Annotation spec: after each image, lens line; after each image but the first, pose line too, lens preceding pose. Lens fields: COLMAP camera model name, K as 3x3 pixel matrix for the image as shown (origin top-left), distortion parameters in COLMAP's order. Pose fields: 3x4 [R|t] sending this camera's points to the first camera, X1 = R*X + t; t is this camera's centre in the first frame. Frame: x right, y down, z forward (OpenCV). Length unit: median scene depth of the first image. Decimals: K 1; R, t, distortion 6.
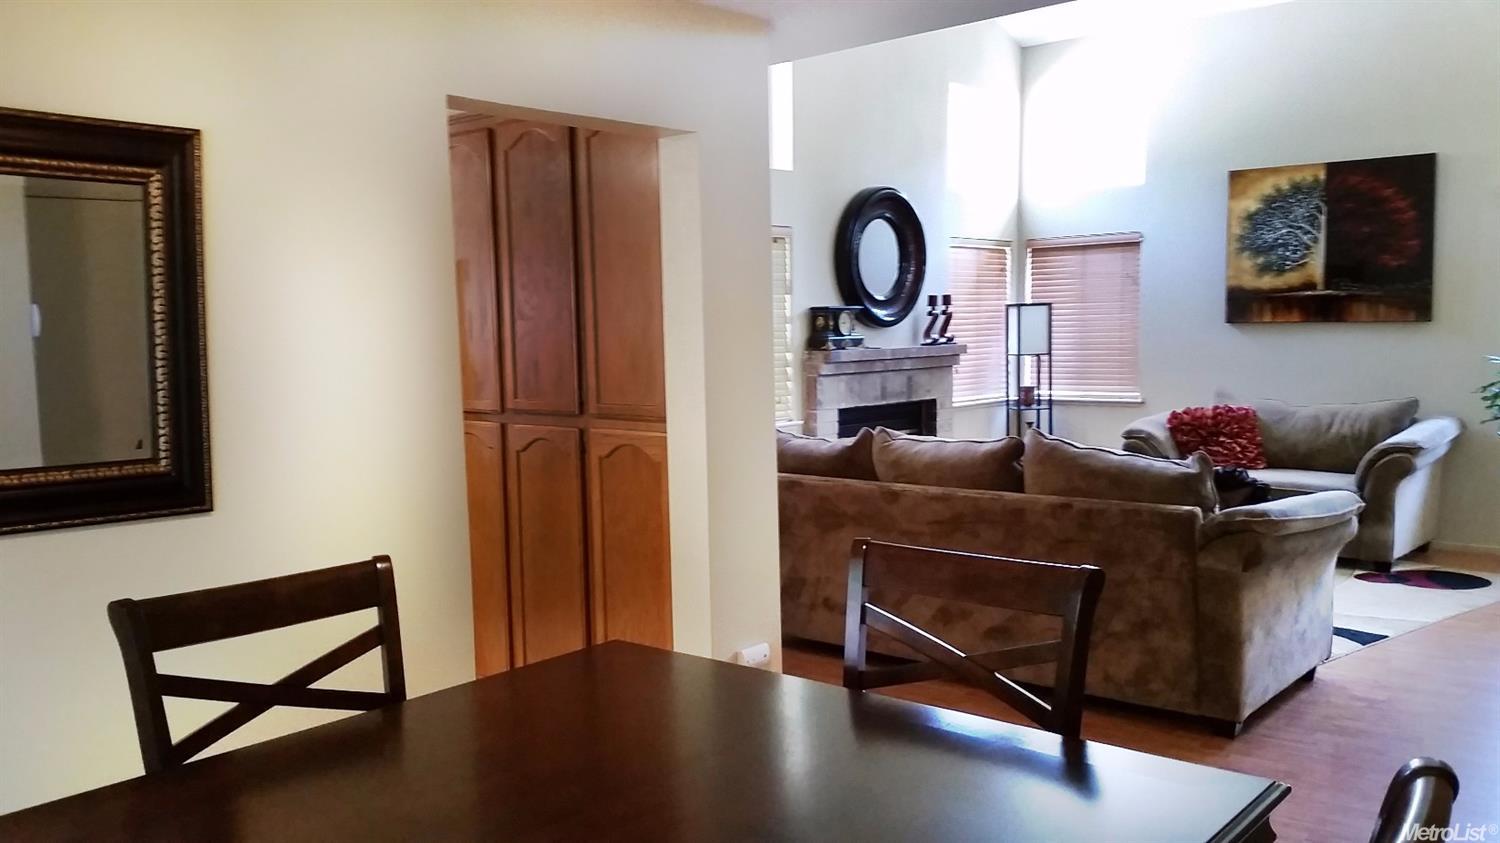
lens RADIAL K [[1268.3, 0, 744.9], [0, 1268.3, 441.2], [0, 0, 1]] dist [0.186530, -0.441655]
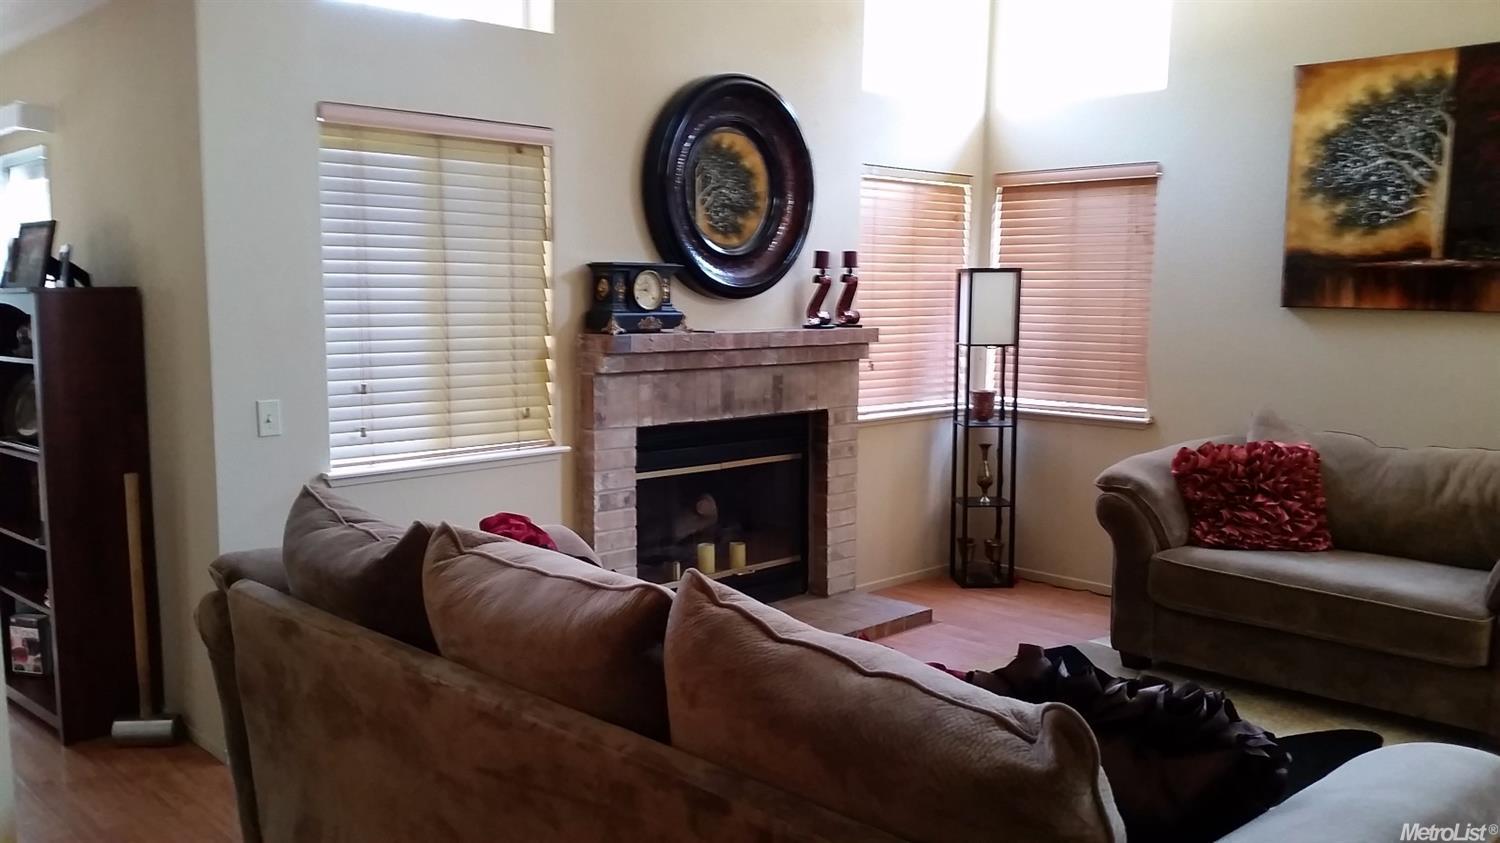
lens RADIAL K [[1247.1, 0, 754.5], [0, 1247.1, 432.6], [0, 0, 1]] dist [0.124177, -0.236206]
pose [[0.997108, 0.035201, -0.067360, 0.163061], [-0.033420, 0.999066, 0.027380, -0.039408], [0.068261, -0.025049, 0.997353, 0.370386]]
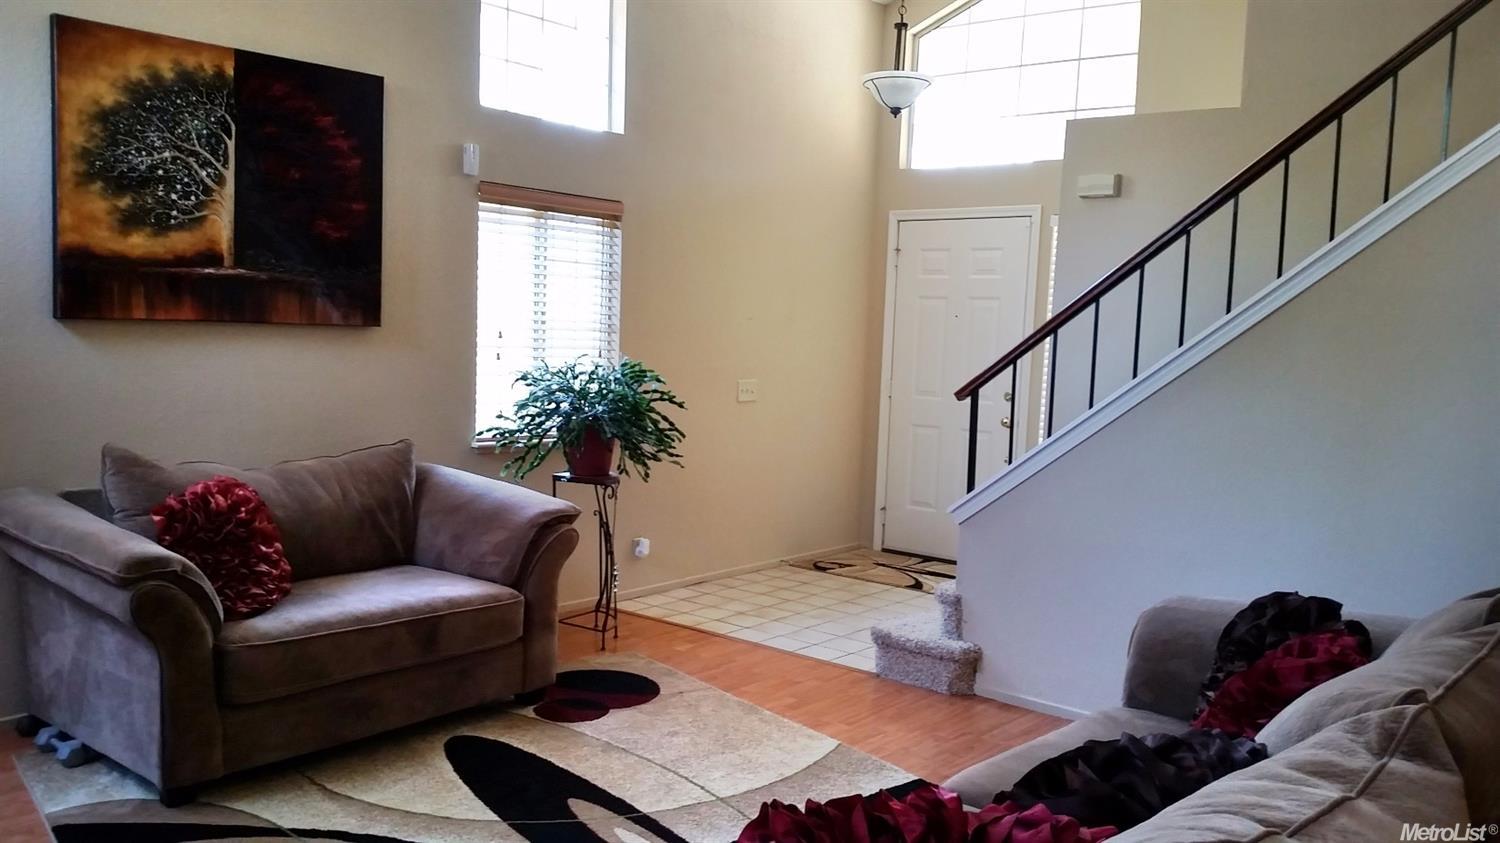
lens RADIAL K [[1268.3, 0, 744.9], [0, 1268.3, 441.2], [0, 0, 1]] dist [0.186530, -0.441655]
pose [[-0.039186, -0.081743, 0.995883, -0.148067], [0.053256, 0.995061, 0.083771, -0.074224], [-0.997812, 0.056319, -0.034640, 0.779804]]
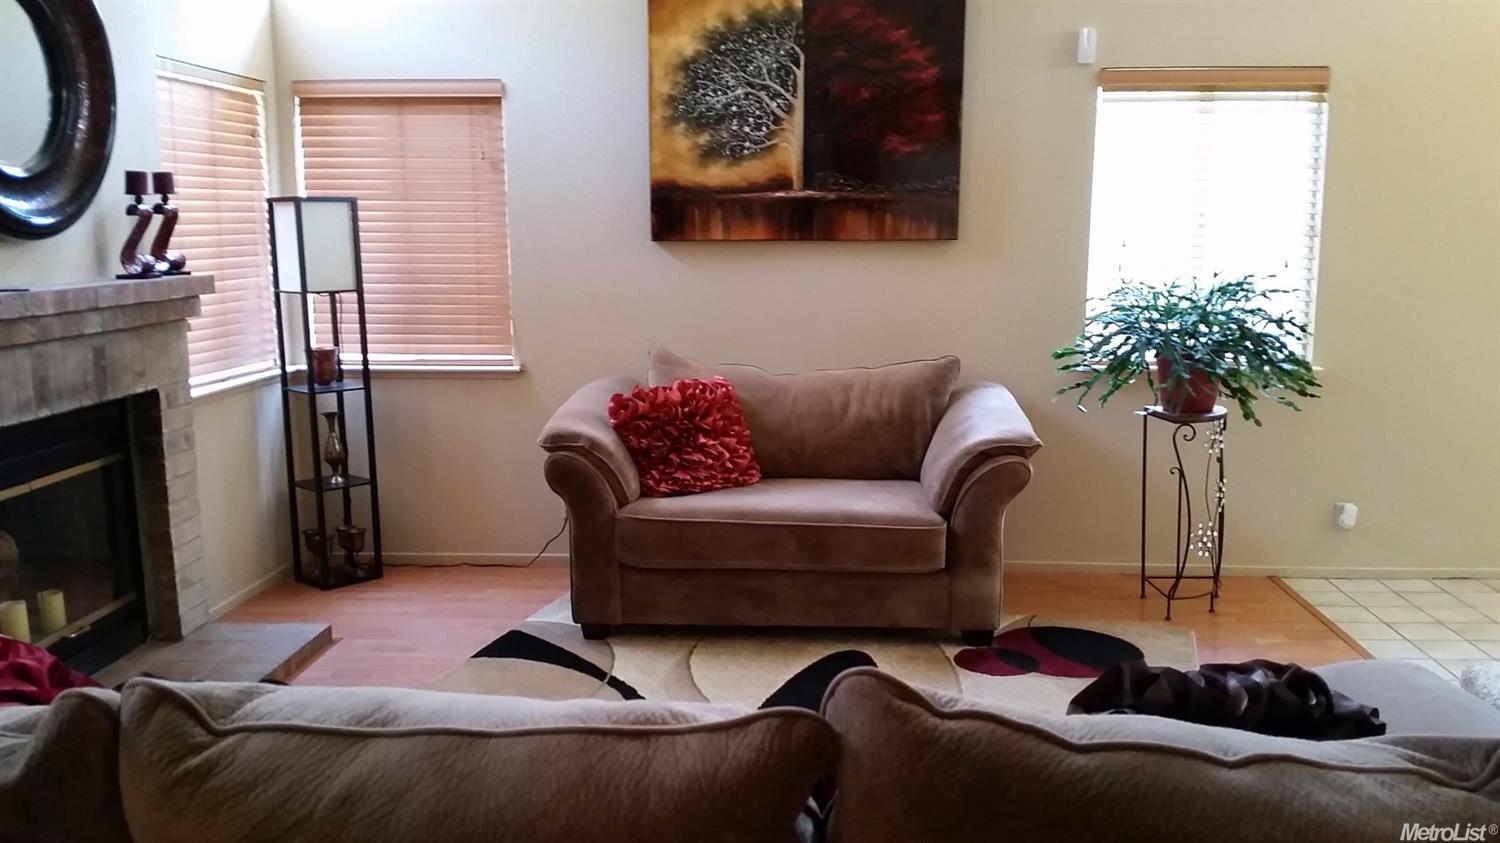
lens RADIAL K [[1268.3, 0, 744.9], [0, 1268.3, 441.2], [0, 0, 1]] dist [0.186530, -0.441655]
pose [[0.802410, -0.086022, 0.590541, 0.039493], [0.045593, 0.995501, 0.083060, -0.046063], [-0.595029, -0.039724, 0.802722, 0.495088]]
